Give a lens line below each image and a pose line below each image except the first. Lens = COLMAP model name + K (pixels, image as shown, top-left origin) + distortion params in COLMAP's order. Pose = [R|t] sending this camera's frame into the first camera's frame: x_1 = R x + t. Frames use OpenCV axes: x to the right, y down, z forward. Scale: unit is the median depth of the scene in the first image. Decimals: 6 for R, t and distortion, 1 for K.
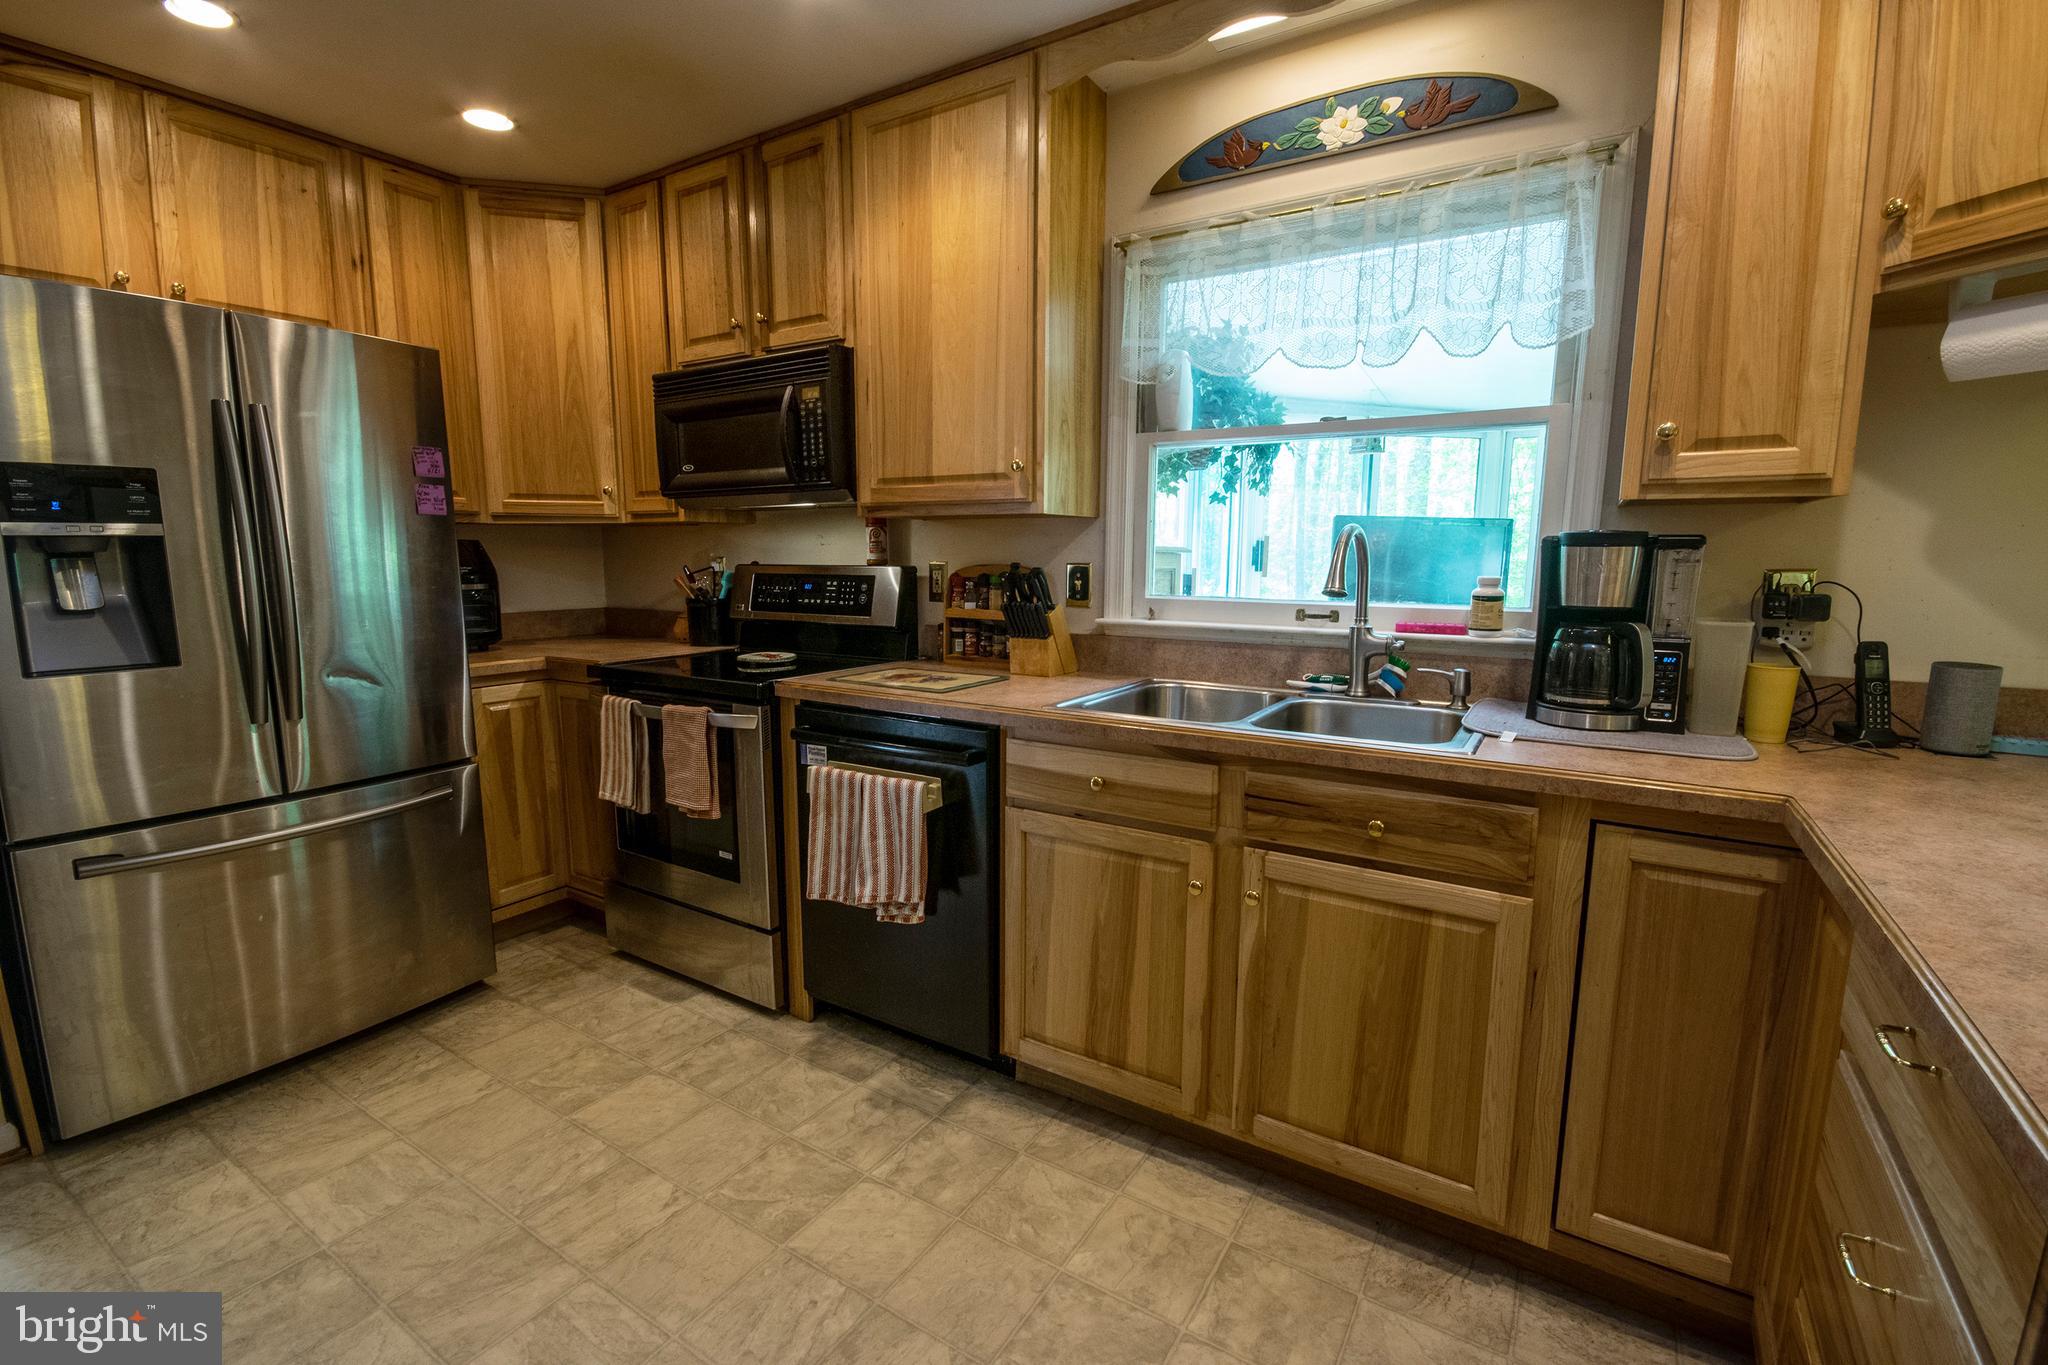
lens RADIAL K [[908.9, 0, 994.2], [0, 908.9, 683.5], [0, 0, 1]] dist [0.014219, -0.001882]
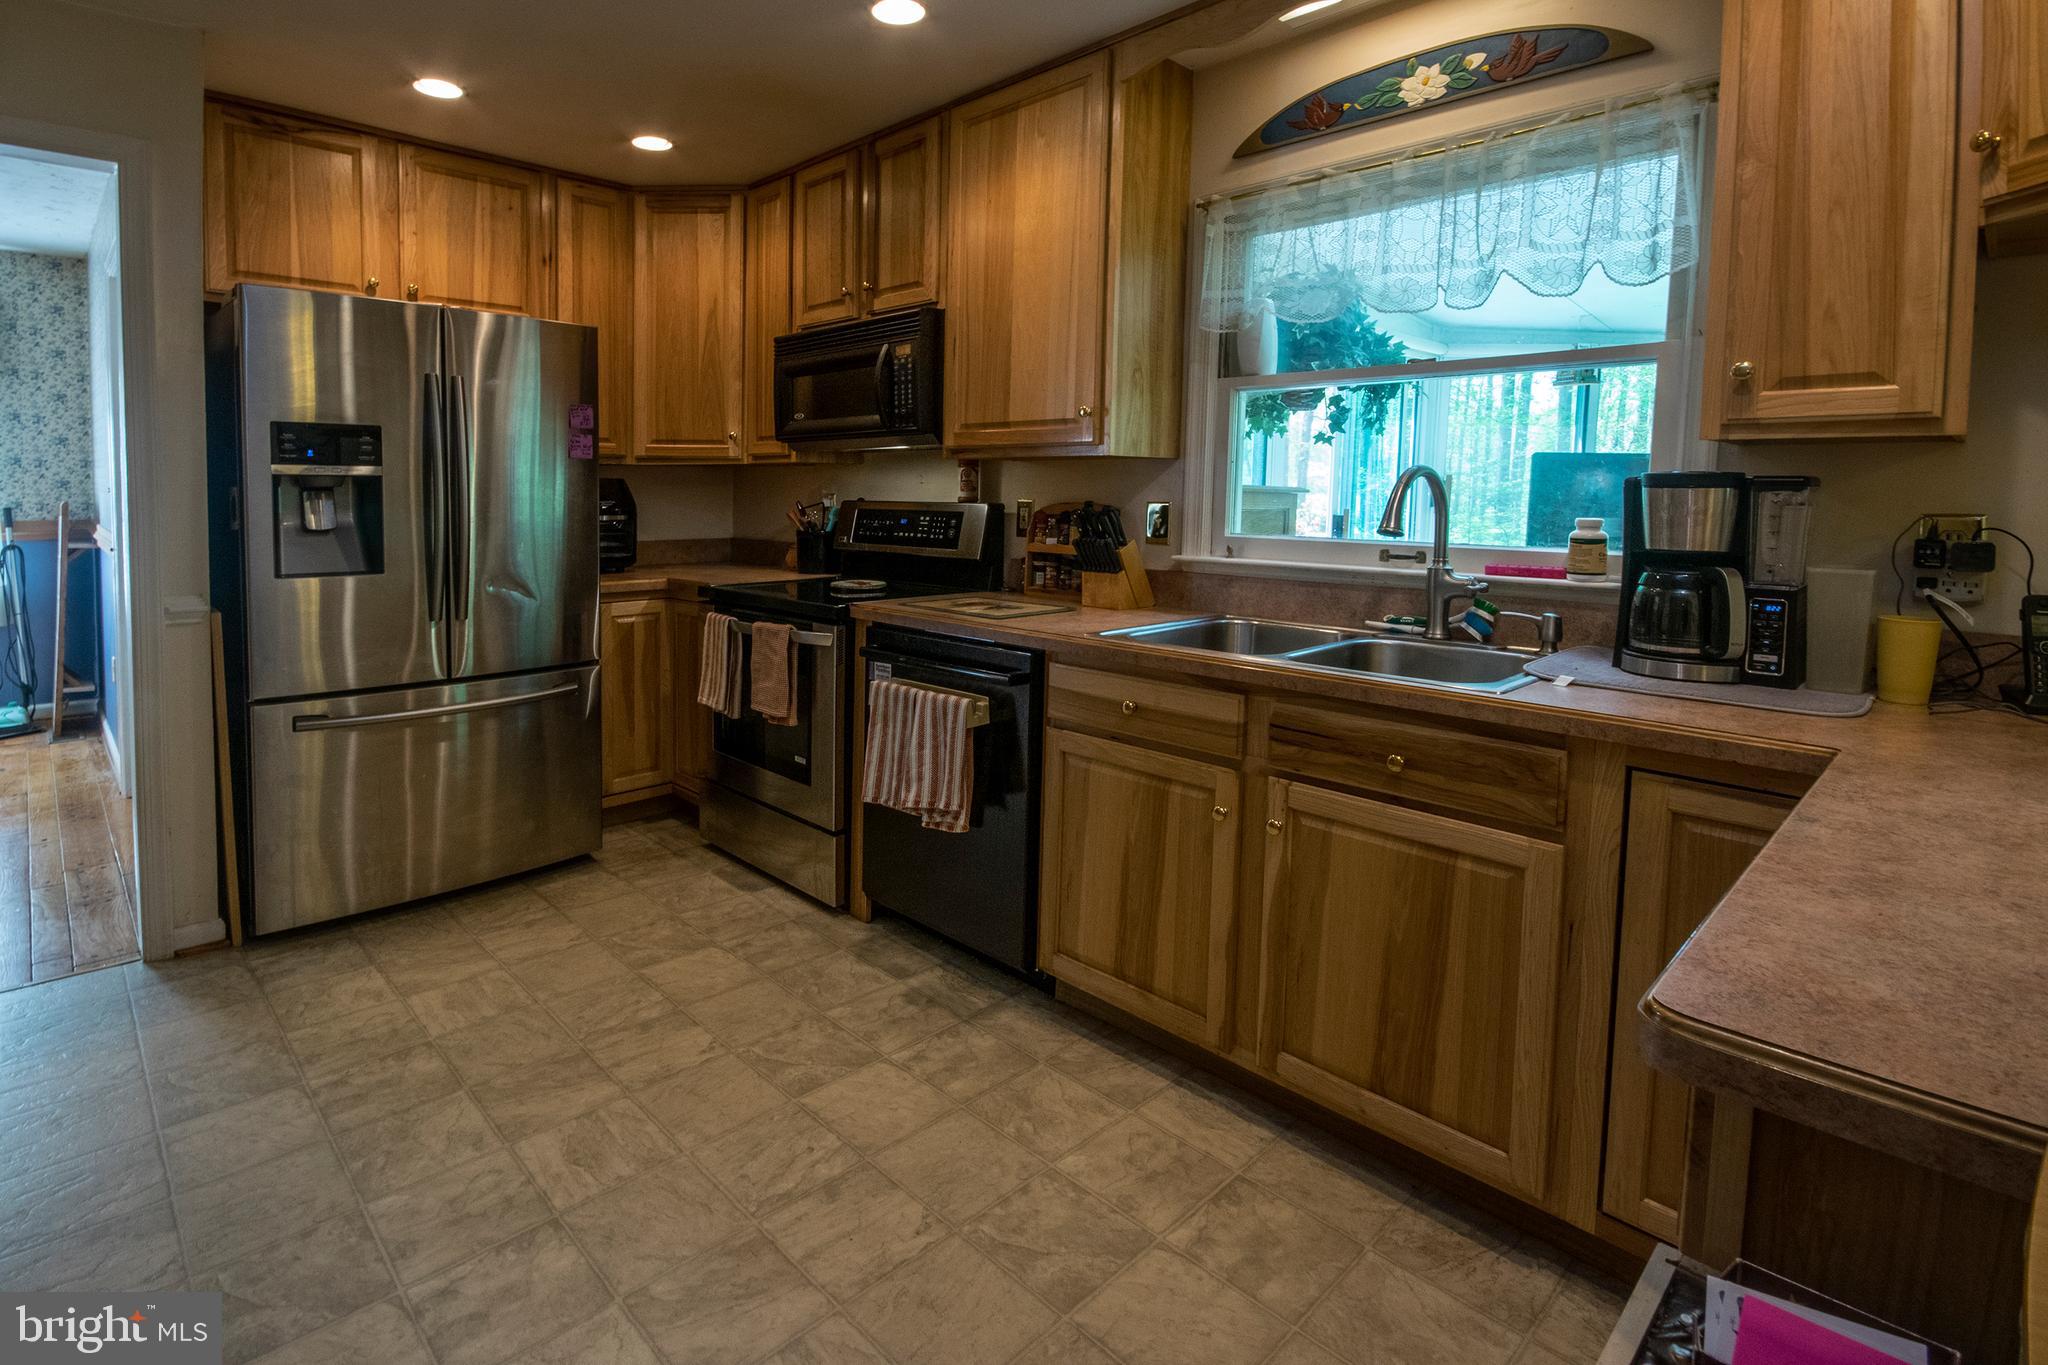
lens RADIAL K [[1000.7, 0, 1034.9], [0, 1000.7, 533.5], [0, 0, 1]] dist [0.014086, -0.000765]
pose [[0.981969, 0.012448, -0.188632, 0.203794], [-0.031755, 0.994513, -0.099677, 0.025874], [0.186357, 0.103870, 0.976976, -0.162546]]
